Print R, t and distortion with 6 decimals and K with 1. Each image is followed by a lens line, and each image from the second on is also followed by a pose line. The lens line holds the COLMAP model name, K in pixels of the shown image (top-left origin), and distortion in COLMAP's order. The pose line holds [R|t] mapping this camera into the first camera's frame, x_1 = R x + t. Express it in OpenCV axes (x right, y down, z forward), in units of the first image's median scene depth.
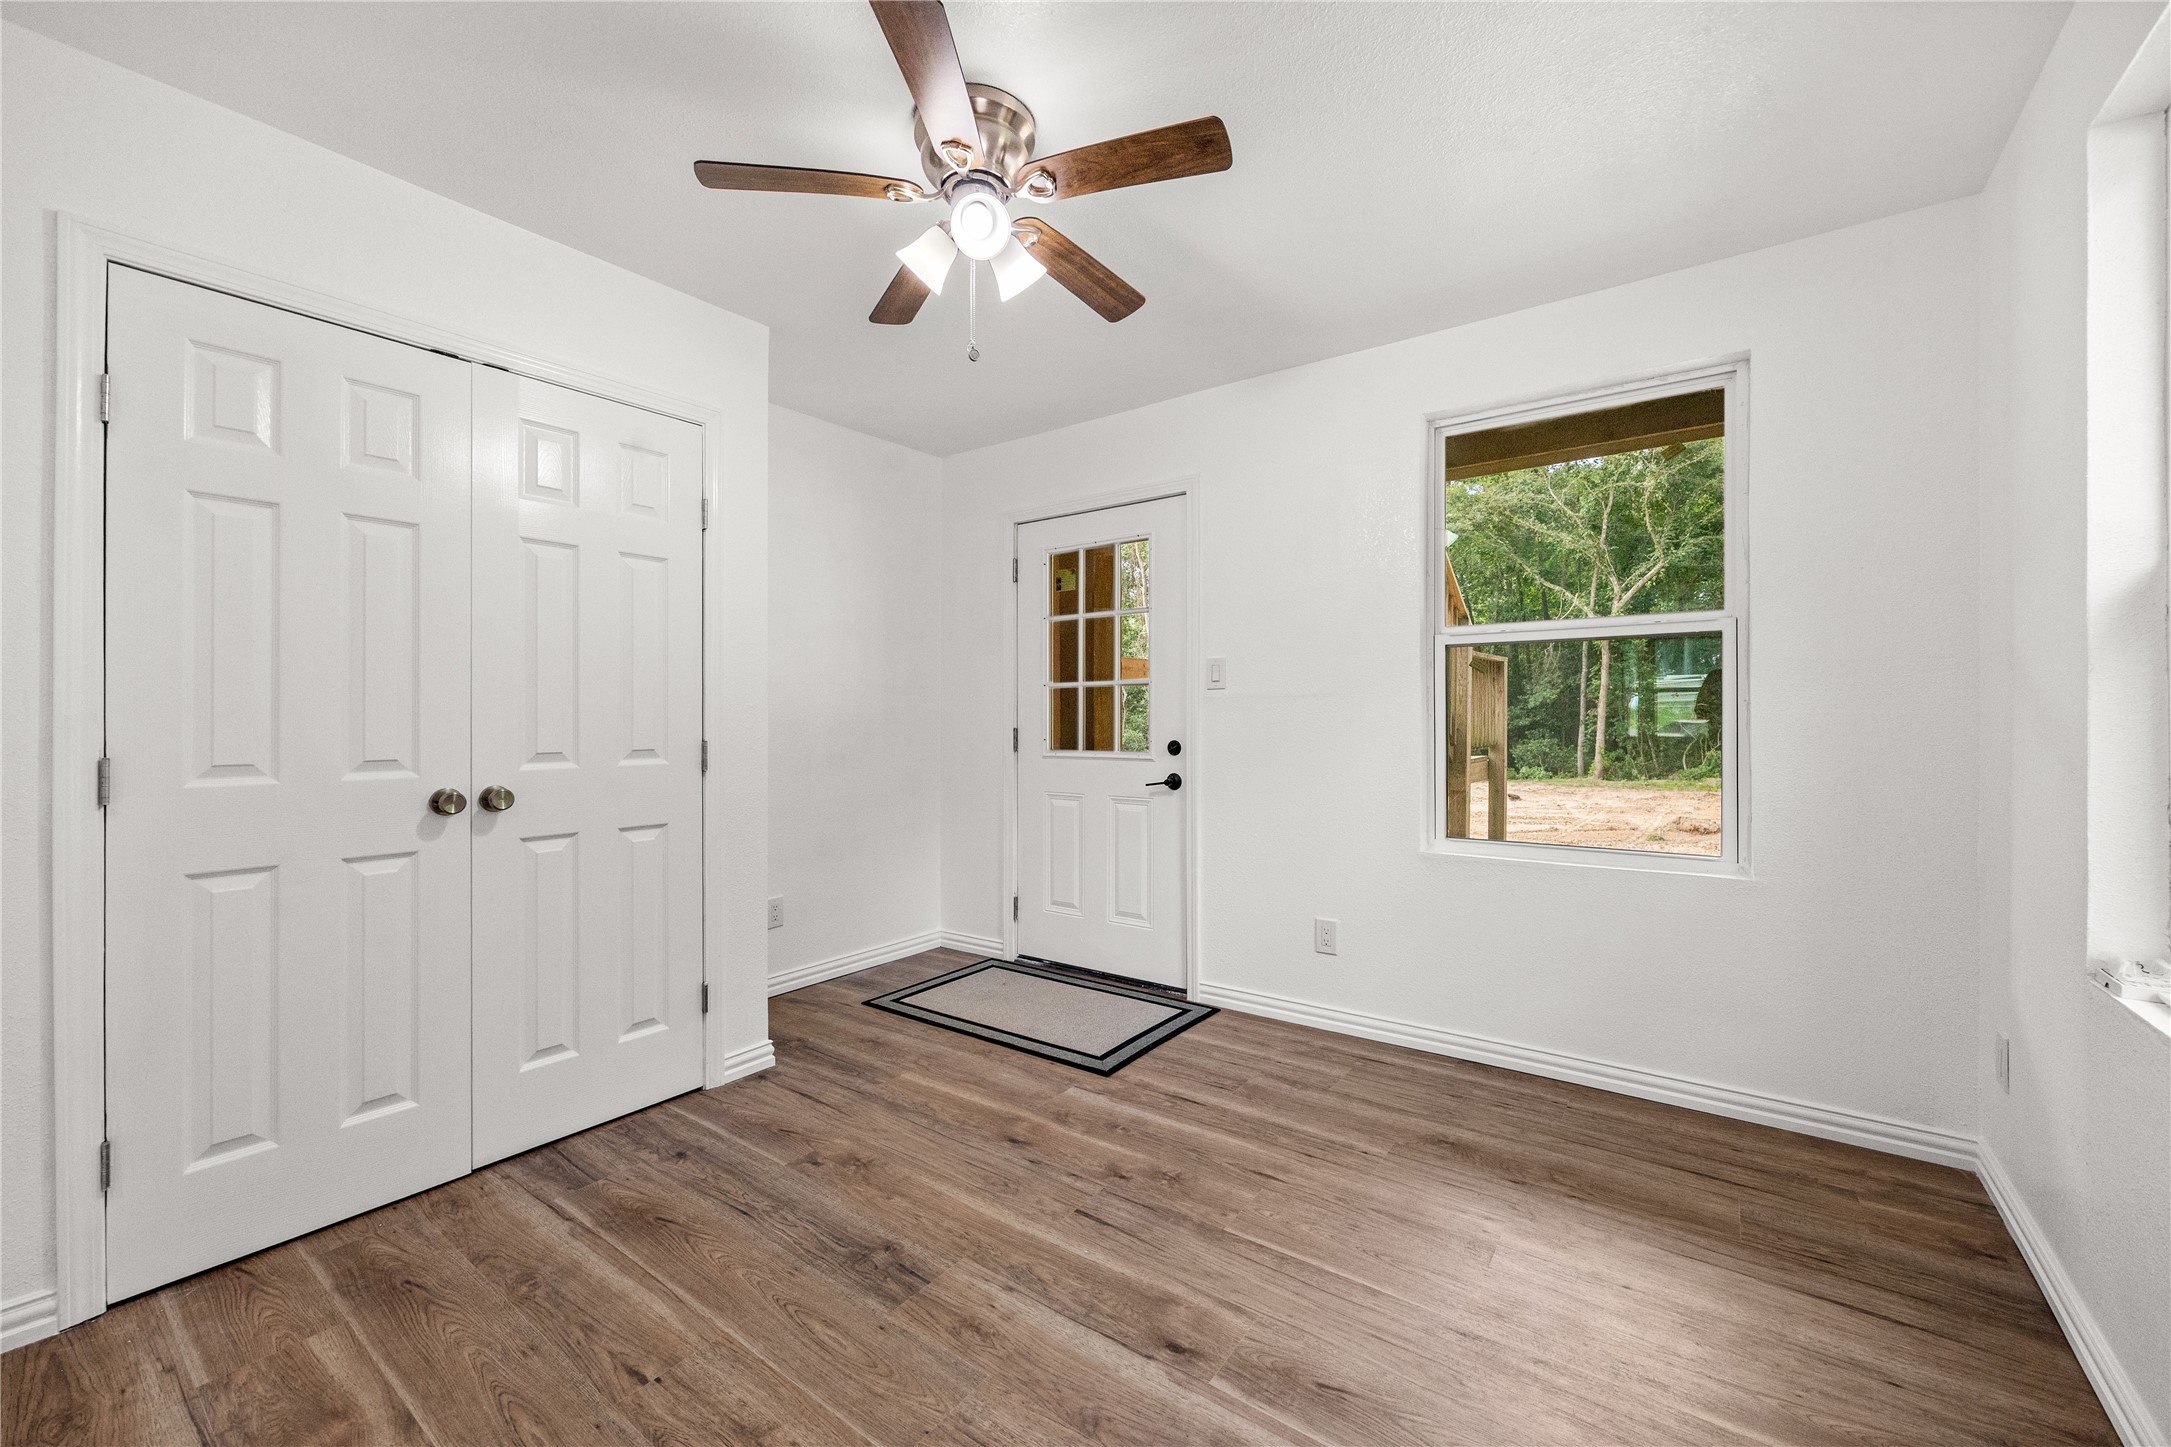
lens RADIAL K [[839.1, 0, 1115.3], [0, 839.1, 717.7], [0, 0, 1]] dist [0.000966, 0.000160]
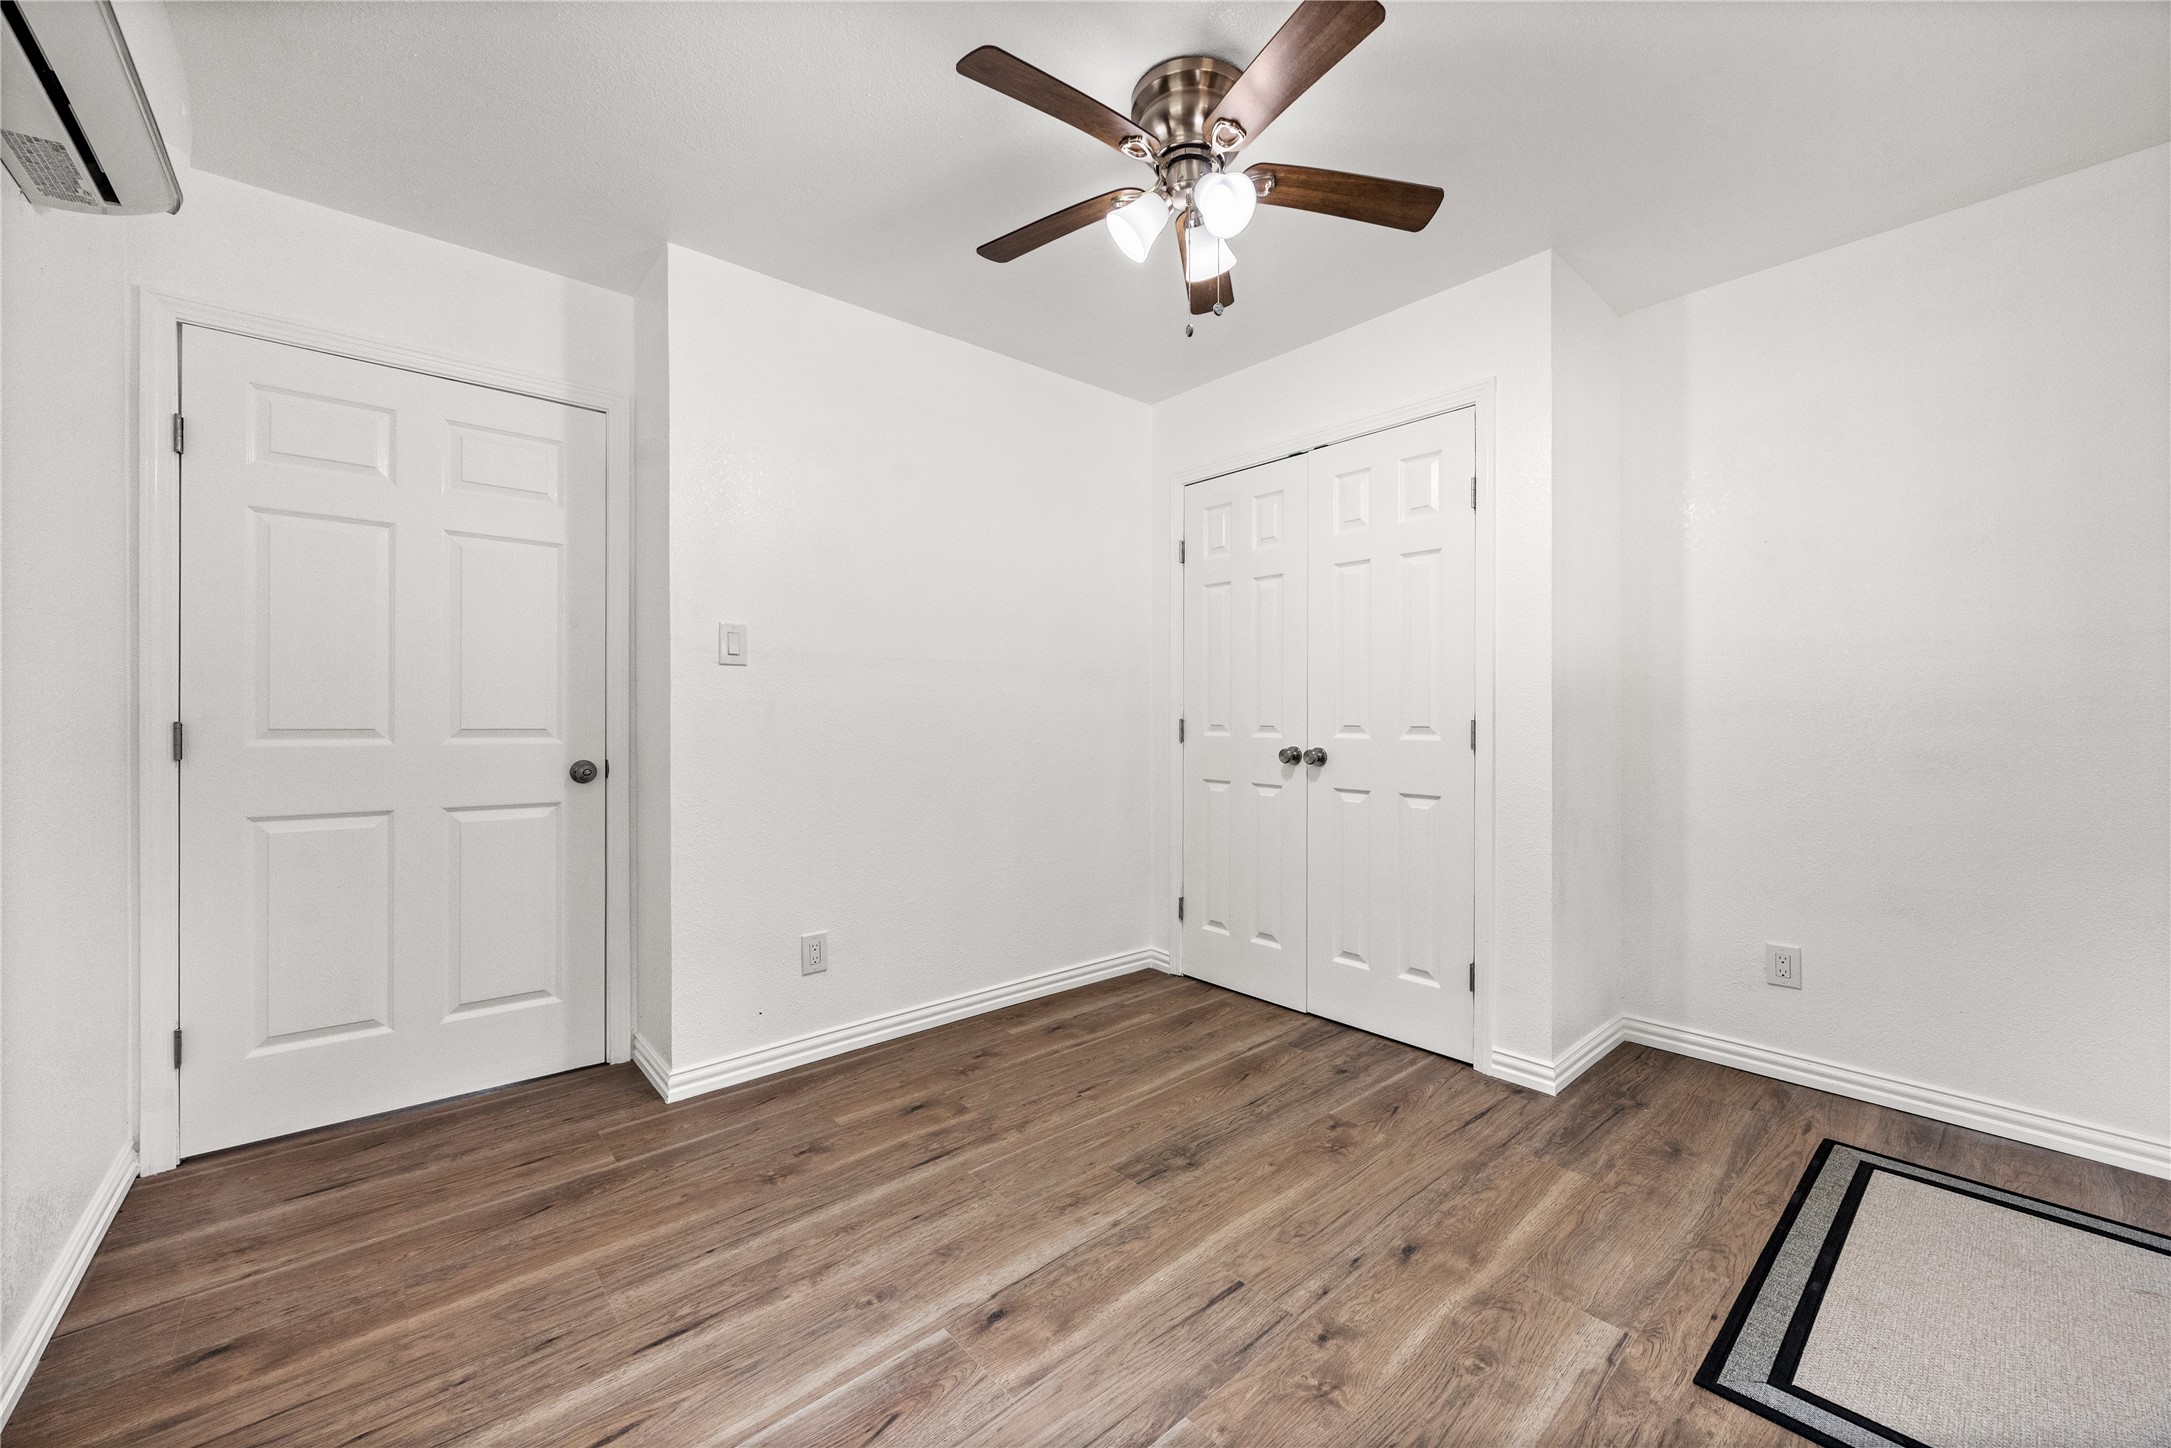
lens RADIAL K [[844.7, 0, 1079.0], [0, 844.7, 722.3], [0, 0, 1]] dist [0.000484, -0.000087]
pose [[-0.236685, 0.012041, -0.971512, 0.766387], [-0.001084, 0.999919, 0.012657, 0.022956], [0.971586, 0.004048, -0.236653, 1.002080]]
